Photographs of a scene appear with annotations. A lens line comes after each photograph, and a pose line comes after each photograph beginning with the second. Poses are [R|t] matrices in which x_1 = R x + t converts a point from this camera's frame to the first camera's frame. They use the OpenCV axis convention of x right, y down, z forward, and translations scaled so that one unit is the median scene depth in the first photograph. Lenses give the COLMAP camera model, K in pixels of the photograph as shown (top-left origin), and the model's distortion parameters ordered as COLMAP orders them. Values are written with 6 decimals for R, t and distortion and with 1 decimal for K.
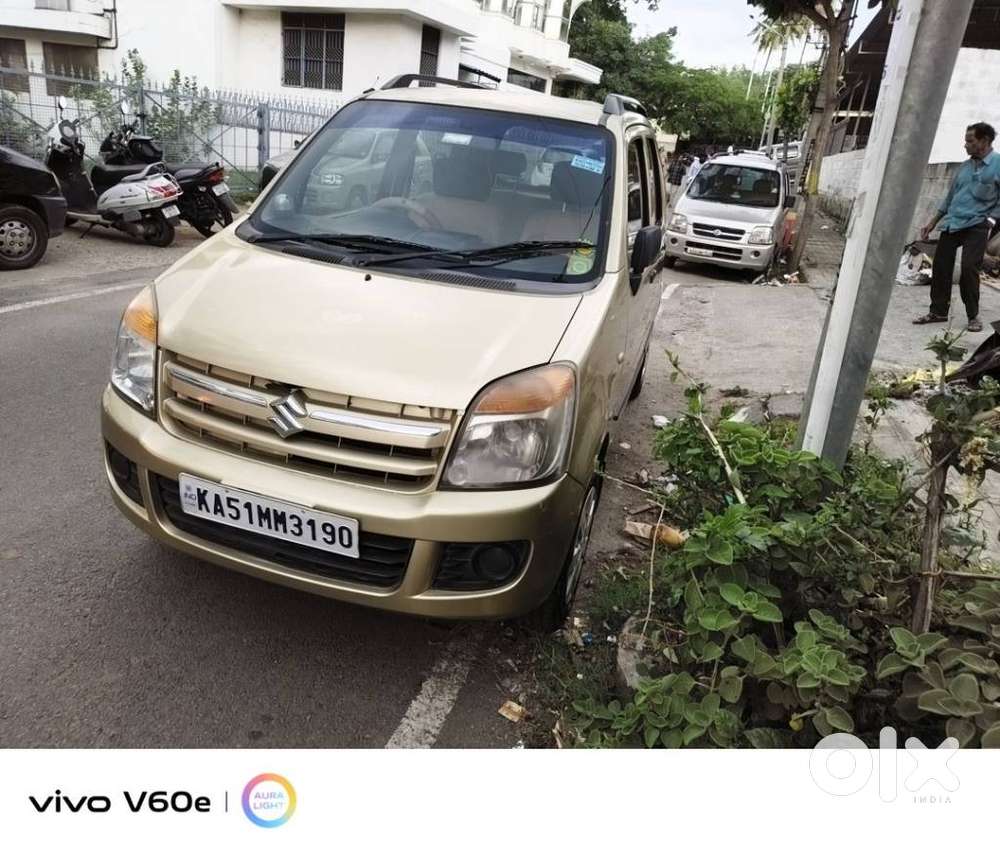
lens RADIAL K [[694.8, 0, 504.7], [0, 694.8, 369.5], [0, 0, 1]] dist [0.025392, -0.025944]
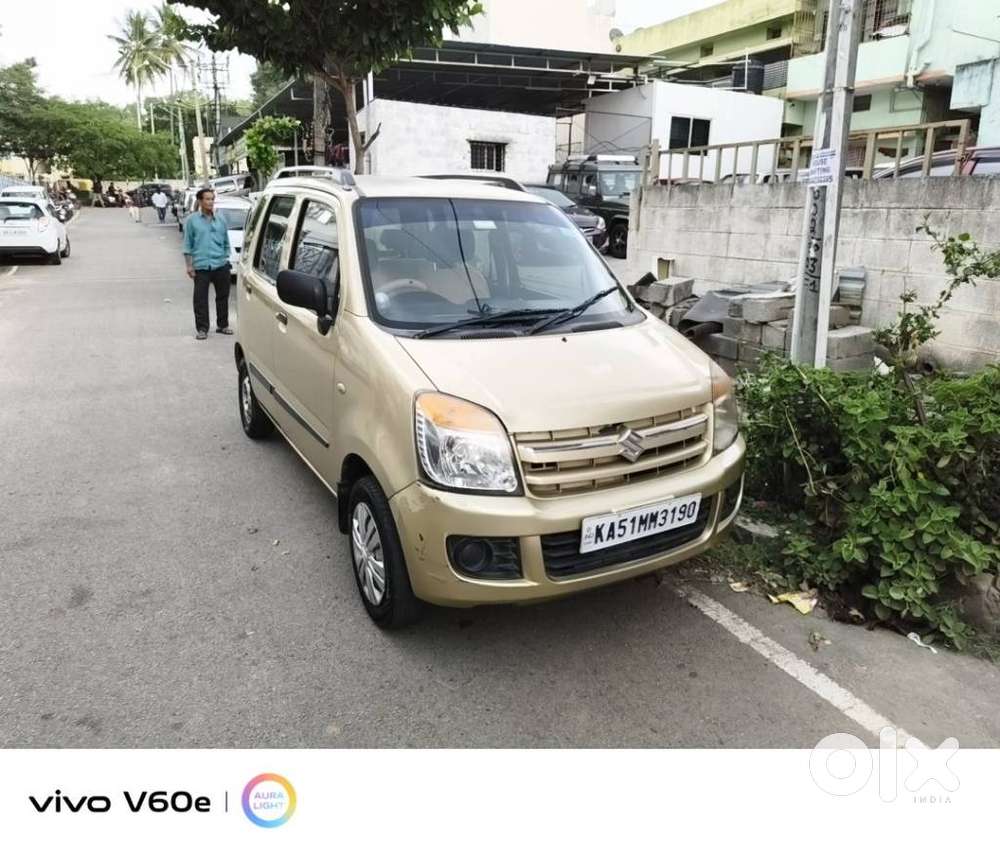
lens RADIAL K [[694.8, 0, 495.5], [0, 694.8, 359.1], [0, 0, 1]] dist [0.025392, -0.025944]
pose [[0.693985, -0.238506, 0.679337, -0.989017], [0.273972, 0.960037, 0.057177, -0.174205], [-0.665826, 0.146440, 0.731595, 0.123816]]
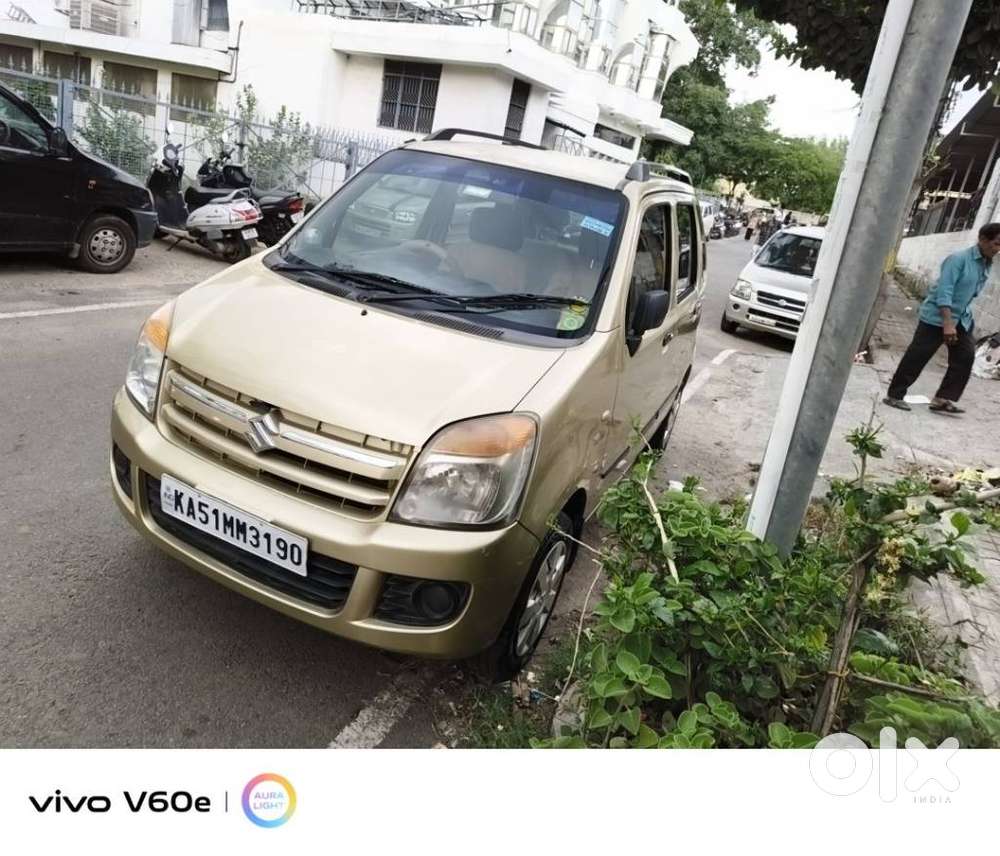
lens RADIAL K [[694.8, 0, 491.6], [0, 694.8, 363.1], [0, 0, 1]] dist [0.025392, -0.025944]
pose [[0.987088, 0.108848, -0.117514, 0.109199], [-0.116965, 0.991038, -0.064524, -0.008450], [0.109437, 0.077436, 0.990973, -0.023204]]
